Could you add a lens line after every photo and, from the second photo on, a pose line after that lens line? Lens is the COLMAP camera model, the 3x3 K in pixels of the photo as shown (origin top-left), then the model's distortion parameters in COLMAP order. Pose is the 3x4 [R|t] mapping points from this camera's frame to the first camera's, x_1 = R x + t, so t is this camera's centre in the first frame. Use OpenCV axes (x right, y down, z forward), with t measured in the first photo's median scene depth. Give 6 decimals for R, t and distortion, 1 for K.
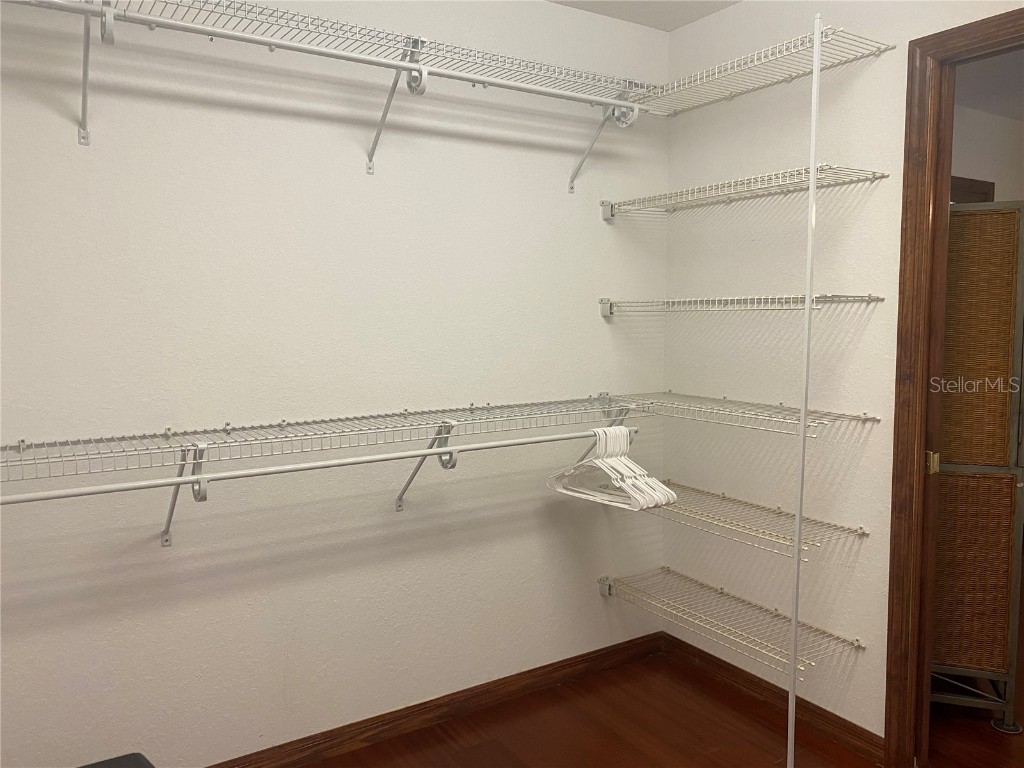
lens RADIAL K [[791.9, 0, 513.3], [0, 791.9, 381.5], [0, 0, 1]] dist [0.106448, -0.002101]
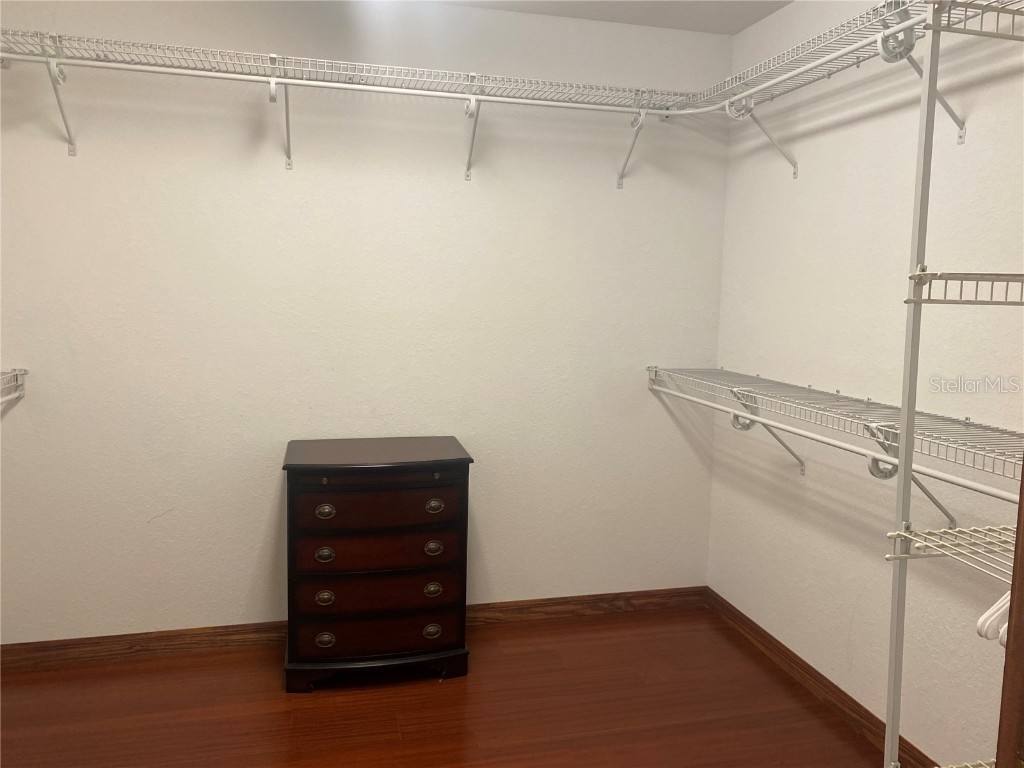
lens RADIAL K [[791.9, 0, 513.3], [0, 791.9, 381.5], [0, 0, 1]] dist [0.106448, -0.002101]
pose [[-0.312371, 0.108928, -0.943694, 0.917244], [-0.113943, 0.981936, 0.151058, -0.087299], [0.943102, 0.154713, -0.294317, 0.894693]]
